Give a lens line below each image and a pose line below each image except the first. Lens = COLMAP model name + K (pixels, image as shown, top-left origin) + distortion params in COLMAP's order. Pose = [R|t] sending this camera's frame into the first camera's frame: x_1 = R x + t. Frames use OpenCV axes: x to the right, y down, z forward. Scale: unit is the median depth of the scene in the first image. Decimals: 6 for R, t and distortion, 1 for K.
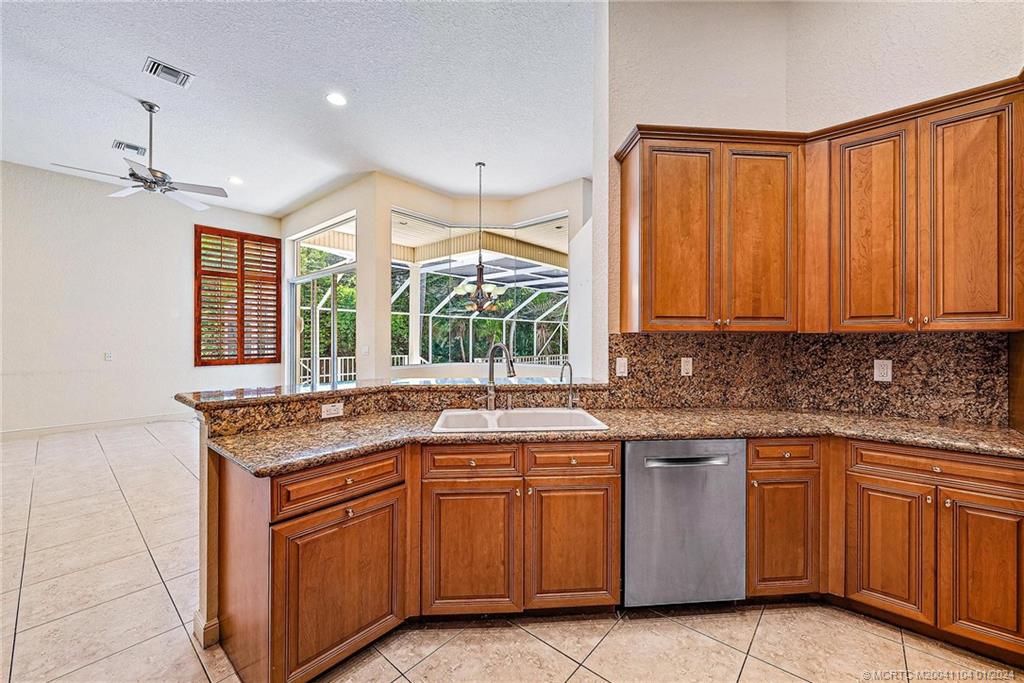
lens RADIAL K [[399.2, 0, 528.1], [0, 399.2, 339.8], [0, 0, 1]] dist [-0.000081, -0.000169]
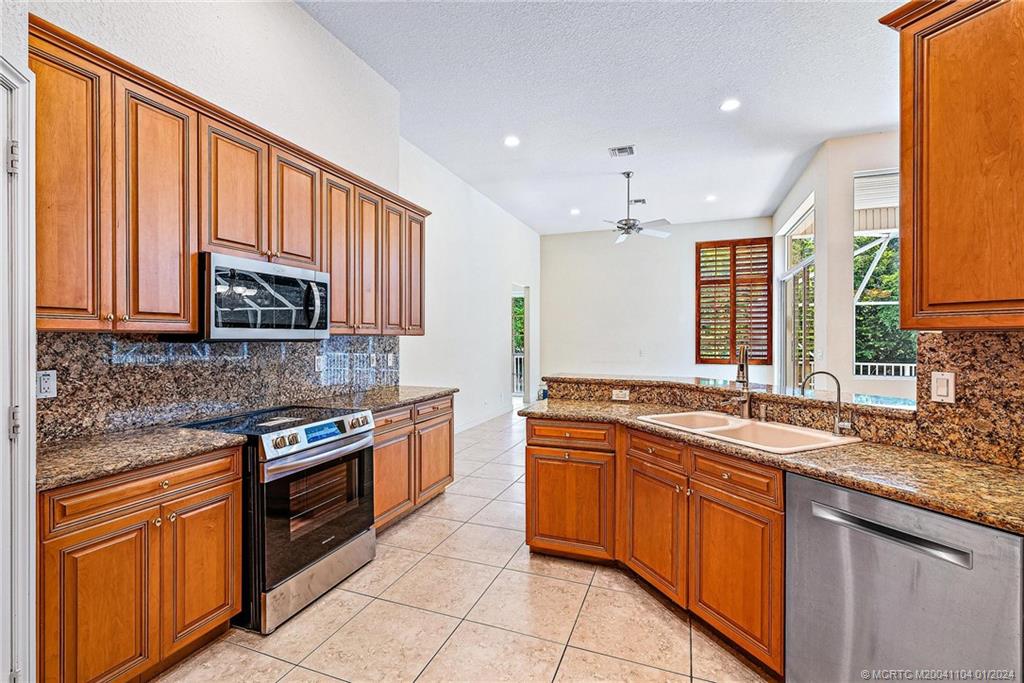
lens RADIAL K [[455.7, 0, 512.0], [0, 455.7, 341.5], [0, 0, 1]] dist [0.001728, 0.000263]
pose [[0.325281, 0.003994, -0.945609, 0.683993], [-0.003649, 0.999989, 0.002968, -0.001535], [0.945610, 0.002485, 0.325292, 0.148634]]
